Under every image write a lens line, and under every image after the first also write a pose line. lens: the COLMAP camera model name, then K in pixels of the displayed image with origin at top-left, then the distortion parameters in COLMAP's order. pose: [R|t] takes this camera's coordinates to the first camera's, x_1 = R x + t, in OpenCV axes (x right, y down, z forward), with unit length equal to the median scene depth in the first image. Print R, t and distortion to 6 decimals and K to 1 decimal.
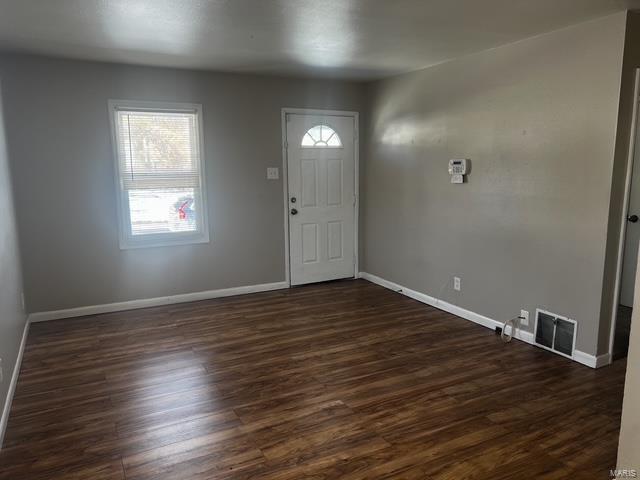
lens RADIAL K [[478.5, 0, 323.0], [0, 478.5, 243.3], [0, 0, 1]] dist [0.053580, -0.031143]
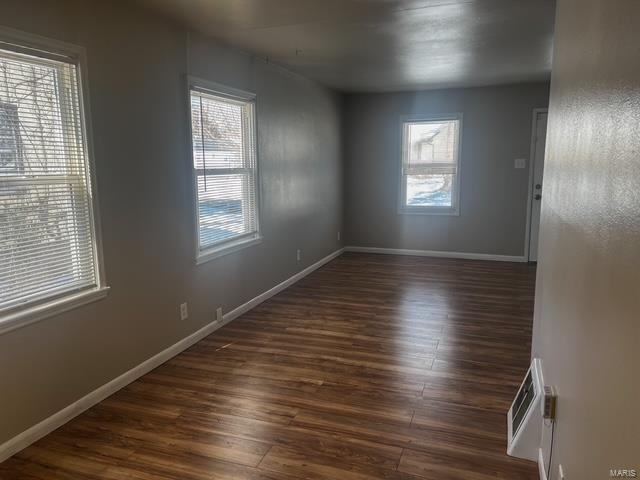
lens RADIAL K [[478.5, 0, 320.4], [0, 478.5, 241.8], [0, 0, 1]] dist [0.053580, -0.031143]
pose [[0.678068, 0.124321, -0.724408, 0.758569], [-0.116721, 0.991298, 0.060869, 0.053947], [0.725672, 0.043280, 0.686679, -0.307519]]
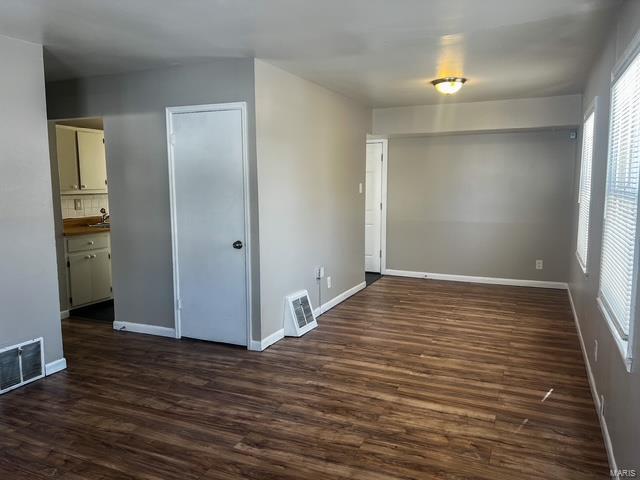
lens RADIAL K [[478.5, 0, 319.2], [0, 478.5, 237.6], [0, 0, 1]] dist [0.053580, -0.031143]
pose [[-0.619658, -0.083291, 0.780440, -0.643172], [0.137212, 0.967544, 0.212204, -0.184673], [-0.772785, 0.238580, -0.588118, 1.186216]]
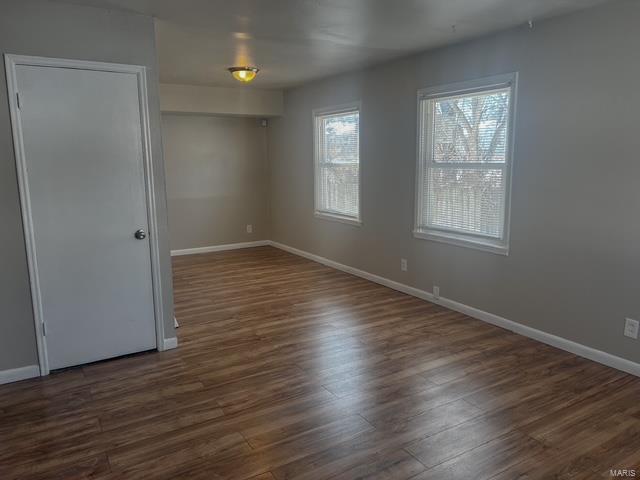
lens RADIAL K [[478.5, 0, 316.2], [0, 478.5, 237.8], [0, 0, 1]] dist [0.053580, -0.031143]
pose [[-0.998590, 0.026238, -0.046137, 0.105650], [0.009794, 0.945431, 0.325675, -0.267584], [0.052164, 0.324764, -0.944355, 1.645466]]
